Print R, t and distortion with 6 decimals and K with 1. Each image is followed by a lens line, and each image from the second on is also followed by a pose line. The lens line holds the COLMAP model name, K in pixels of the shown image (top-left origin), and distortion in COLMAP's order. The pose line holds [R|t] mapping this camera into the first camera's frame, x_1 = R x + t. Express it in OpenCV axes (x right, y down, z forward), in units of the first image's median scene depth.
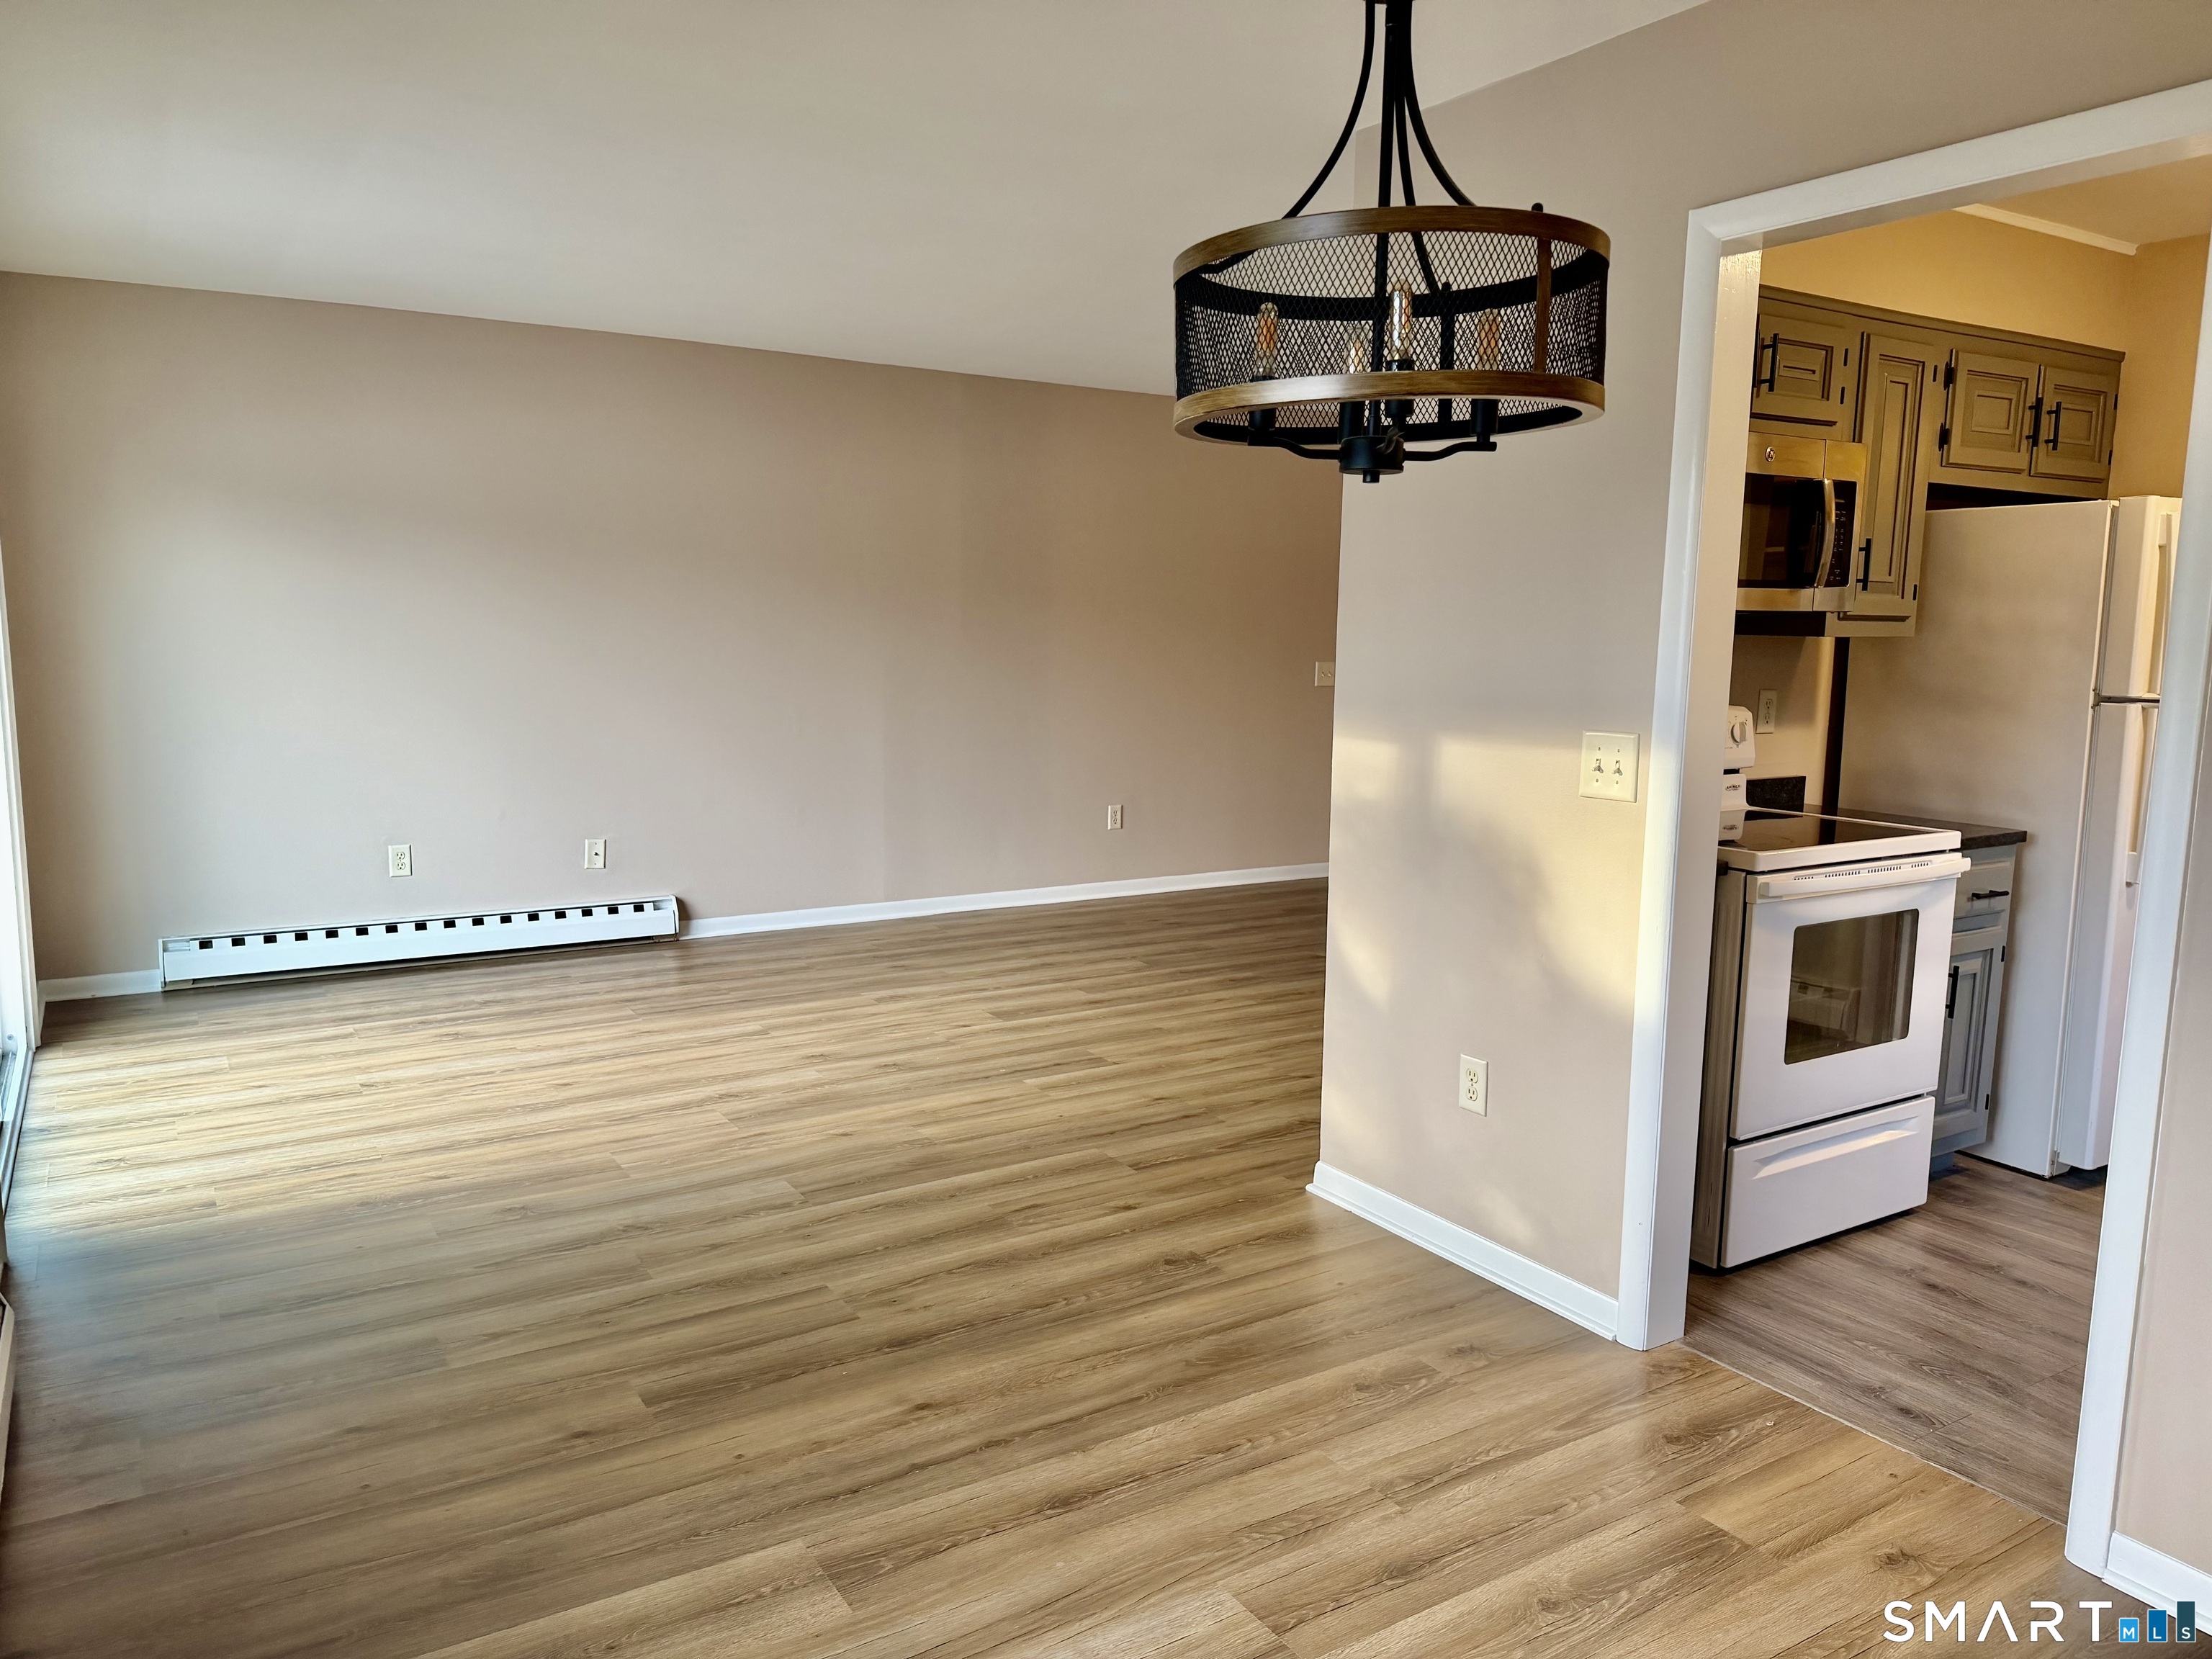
lens RADIAL K [[1559.1, 0, 1105.0], [0, 1559.1, 834.6], [0, 0, 1]] dist [0.015497, -0.018743]
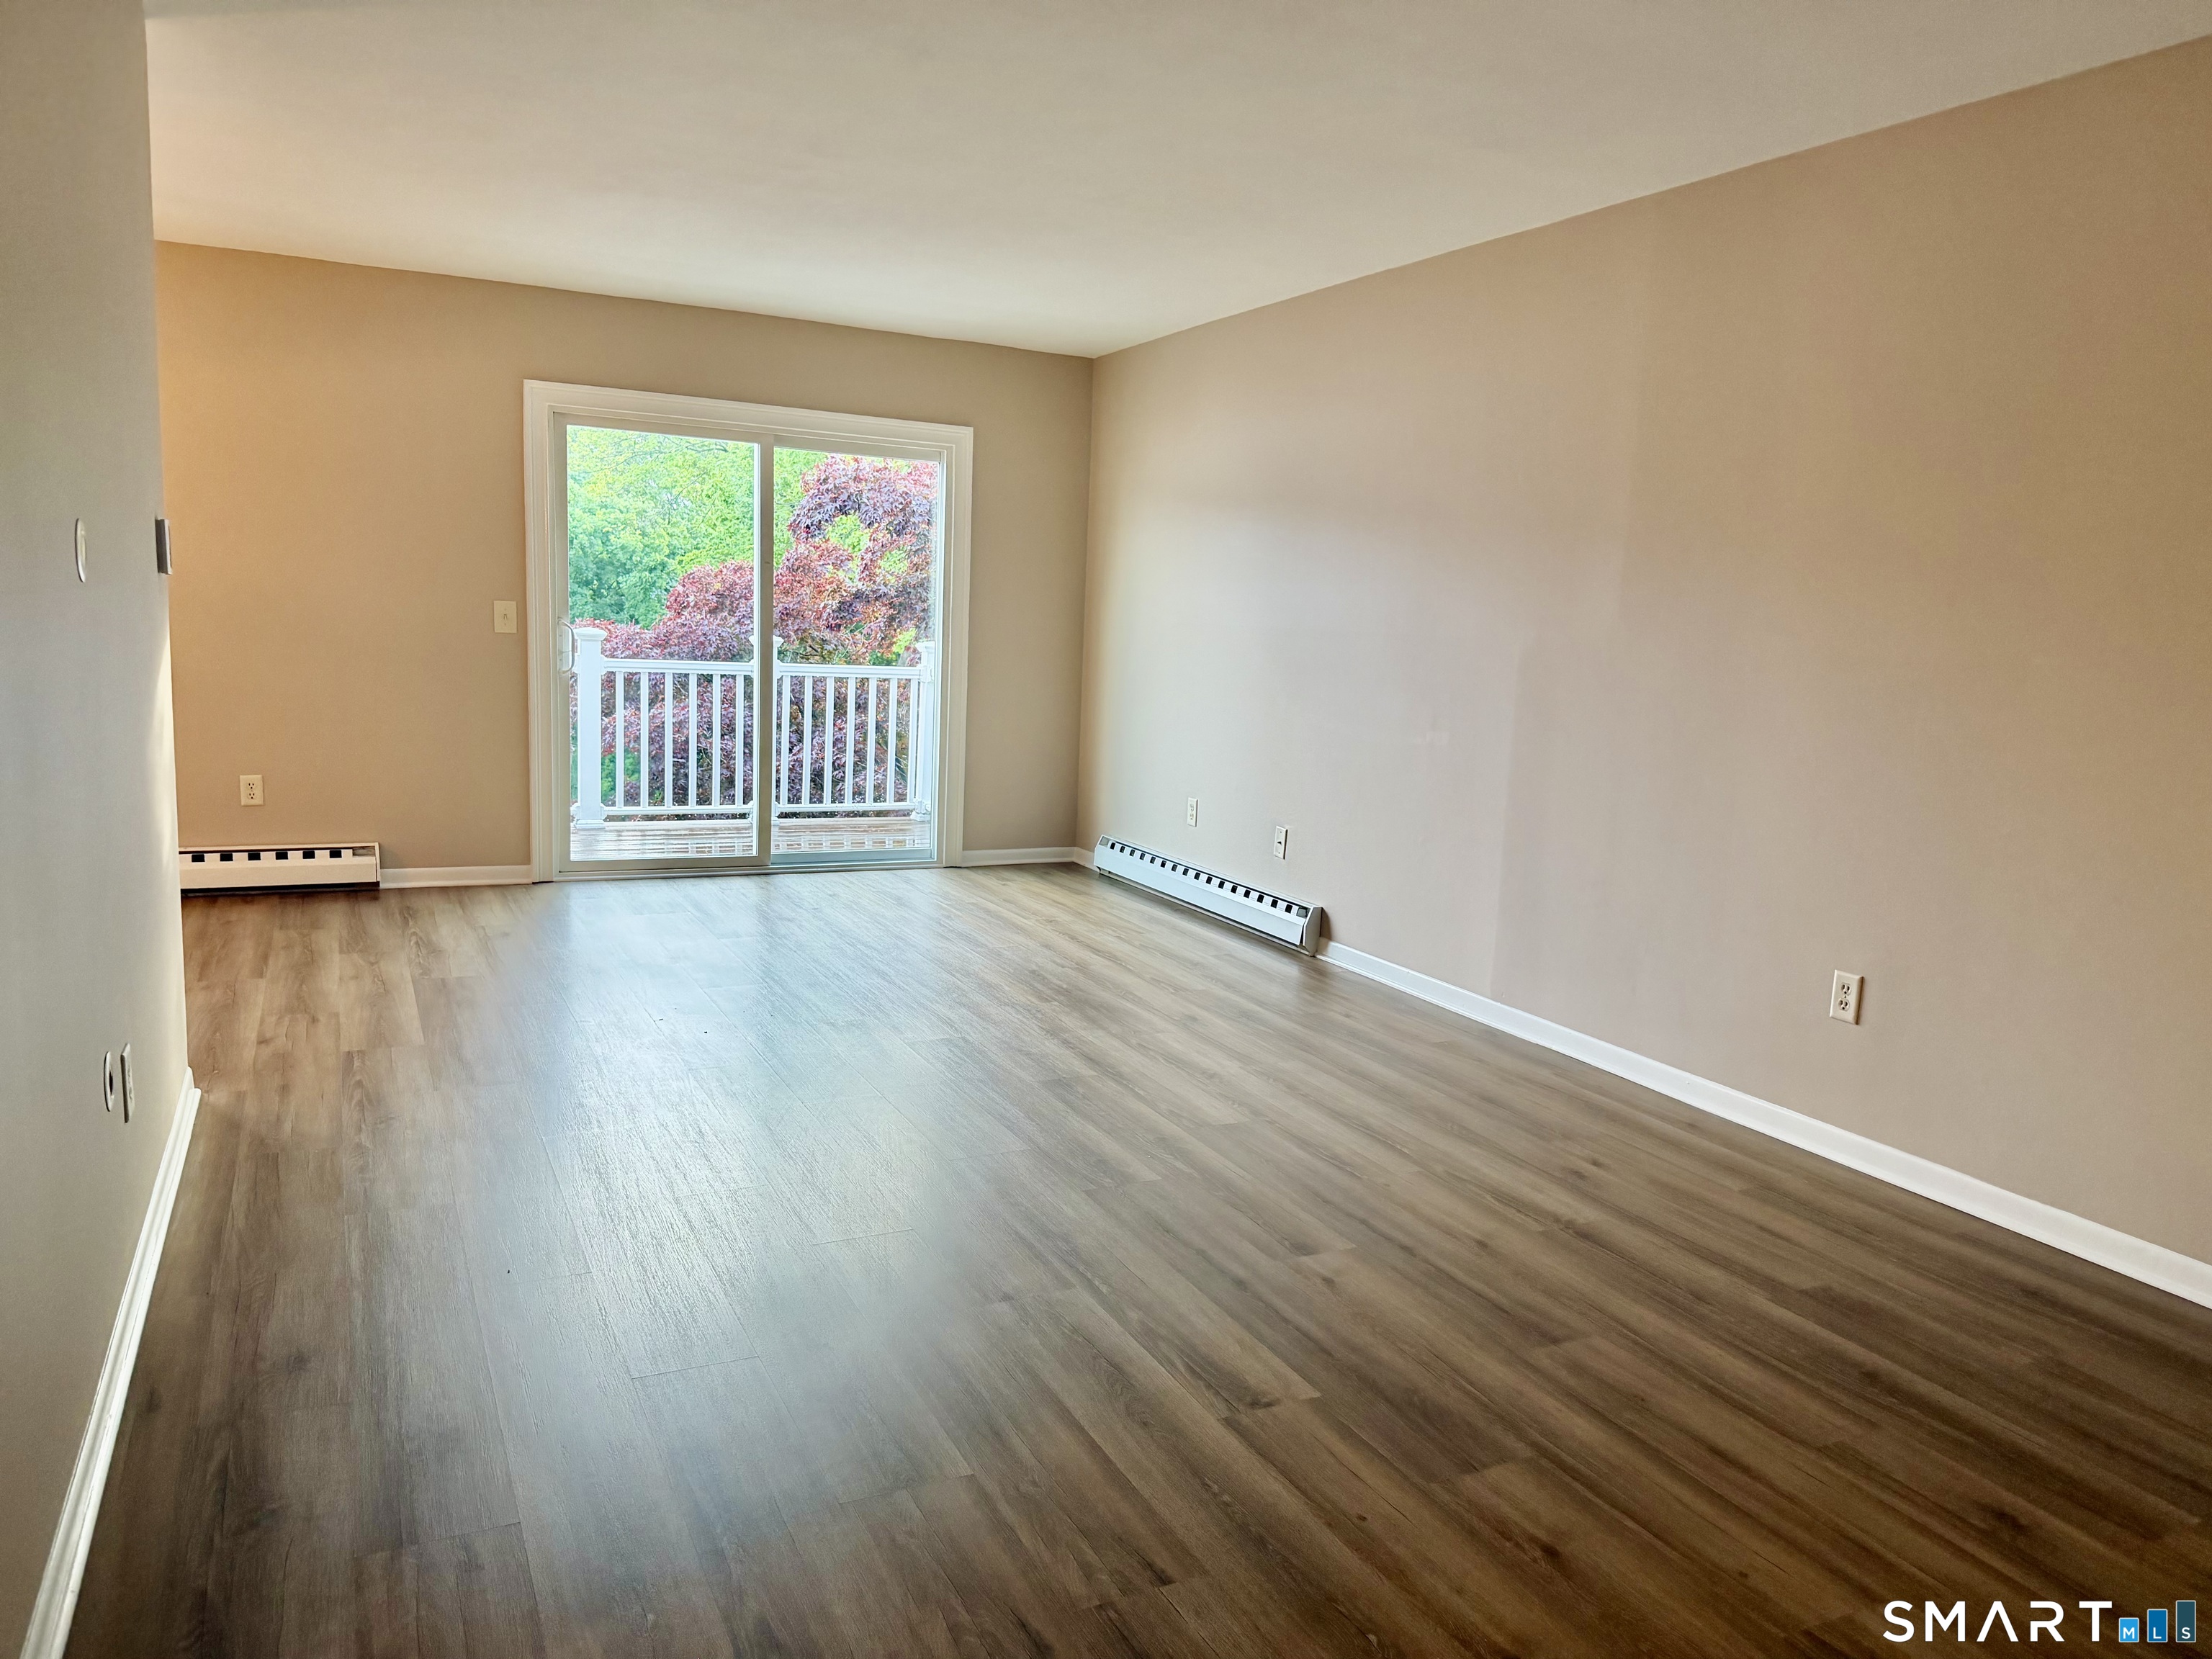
lens RADIAL K [[1559.1, 0, 1144.5], [0, 1559.1, 860.0], [0, 0, 1]] dist [0.015497, -0.018743]
pose [[-0.105662, 0.134269, -0.985296, 0.623083], [-0.182055, 0.971483, 0.151910, -0.107160], [0.977595, 0.195429, -0.078204, 0.998987]]
